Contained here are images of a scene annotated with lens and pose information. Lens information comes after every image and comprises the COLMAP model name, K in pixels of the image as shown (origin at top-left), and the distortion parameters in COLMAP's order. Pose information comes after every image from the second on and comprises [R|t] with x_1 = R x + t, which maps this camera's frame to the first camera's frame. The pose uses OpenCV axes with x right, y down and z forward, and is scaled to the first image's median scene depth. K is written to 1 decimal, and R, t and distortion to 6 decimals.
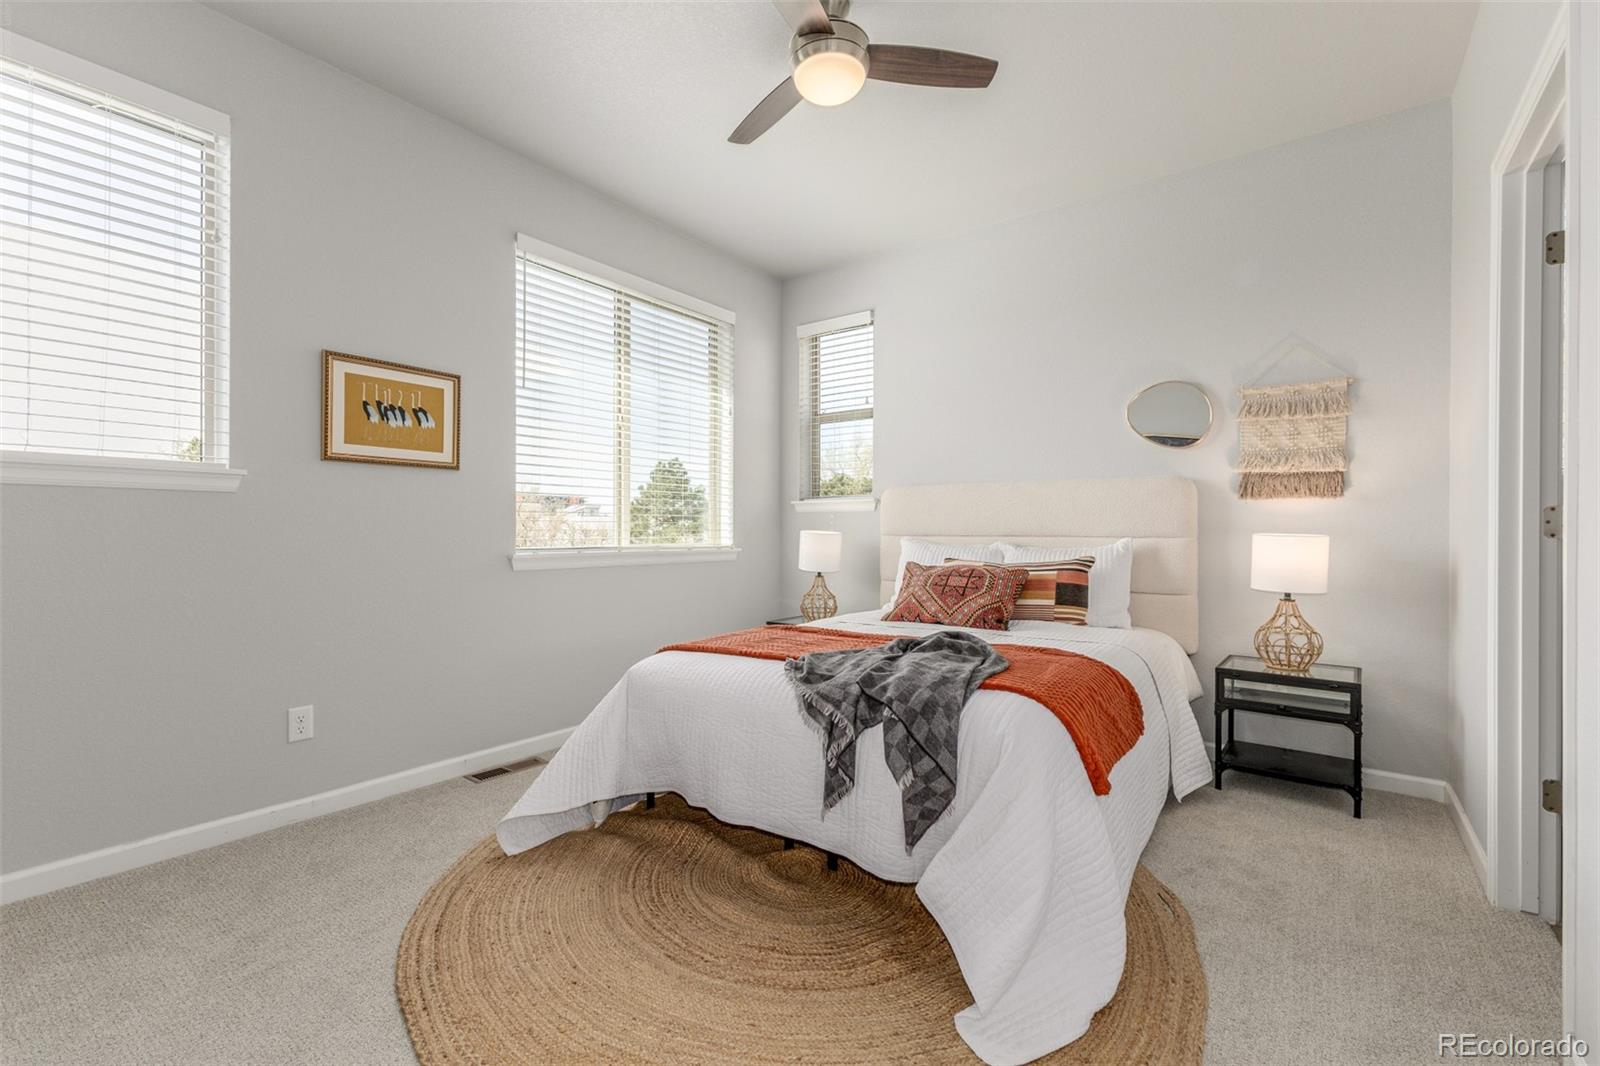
lens RADIAL K [[699.2, 0, 802.5], [0, 699.2, 537.6], [0, 0, 1]] dist [0.016350, -0.005309]
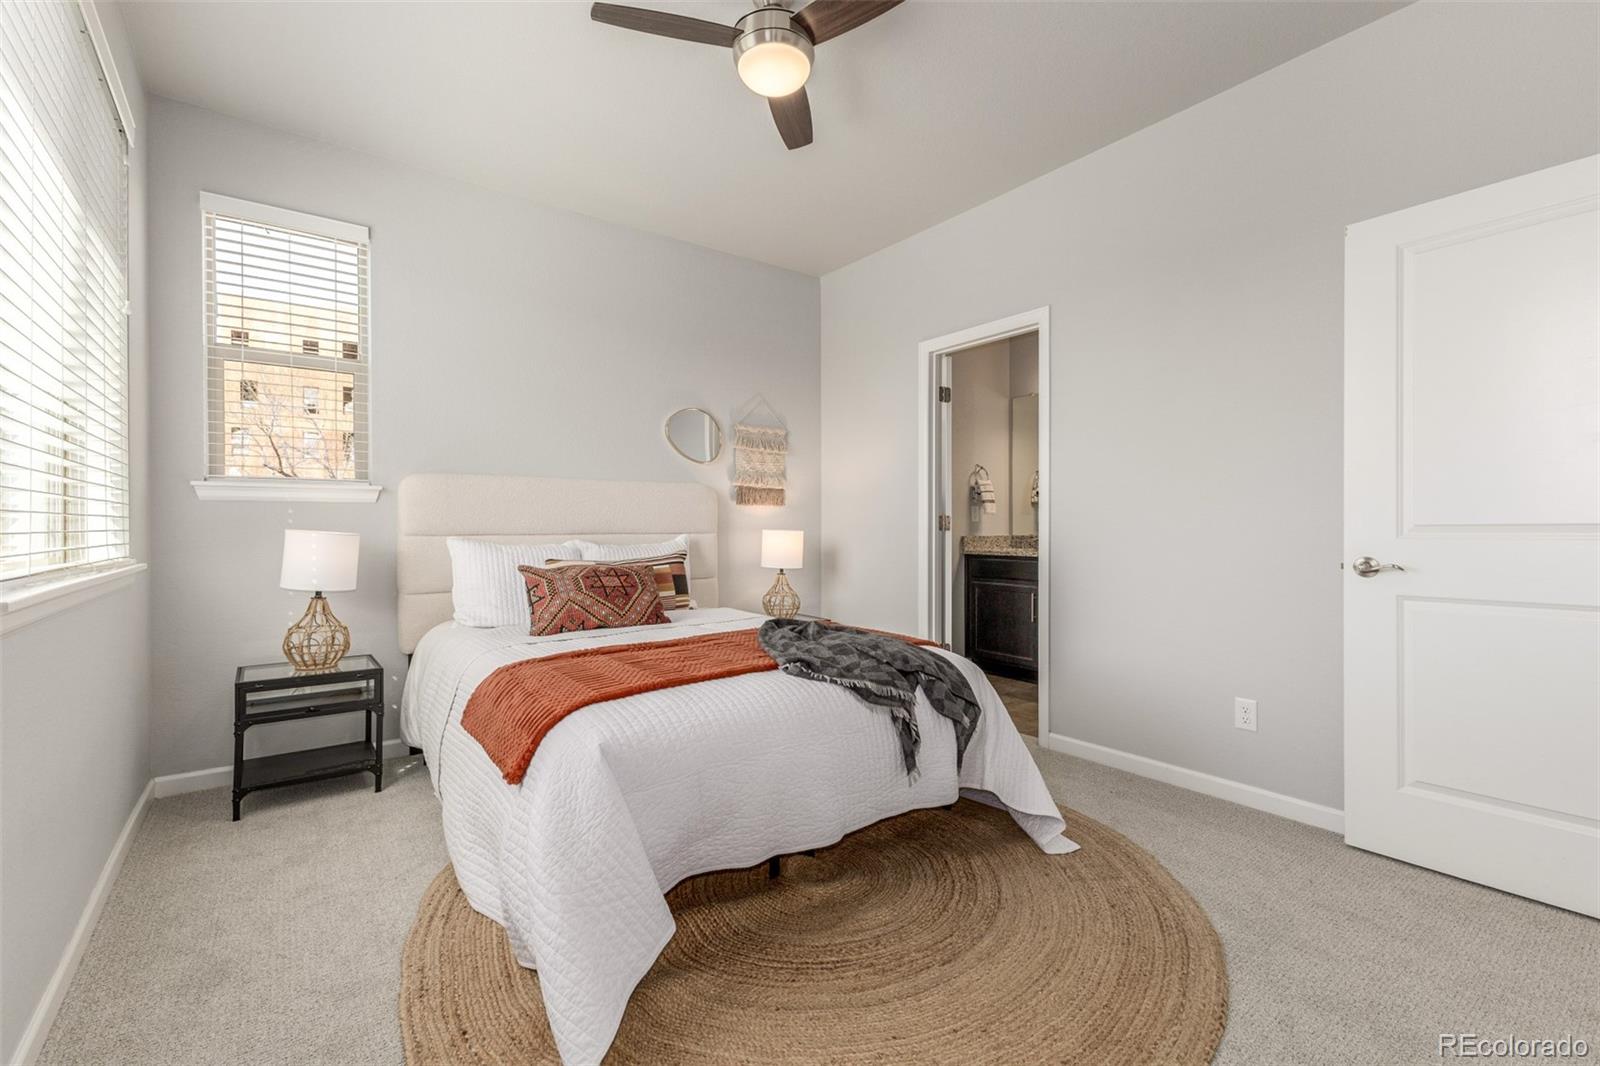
lens RADIAL K [[699.2, 0, 800.4], [0, 699.2, 522.5], [0, 0, 1]] dist [0.016350, -0.005309]
pose [[0.280878, 0.004270, 0.959734, -0.637844], [0.014599, 0.999855, -0.008721, -0.006184], [-0.959632, 0.016460, 0.280775, 0.487309]]
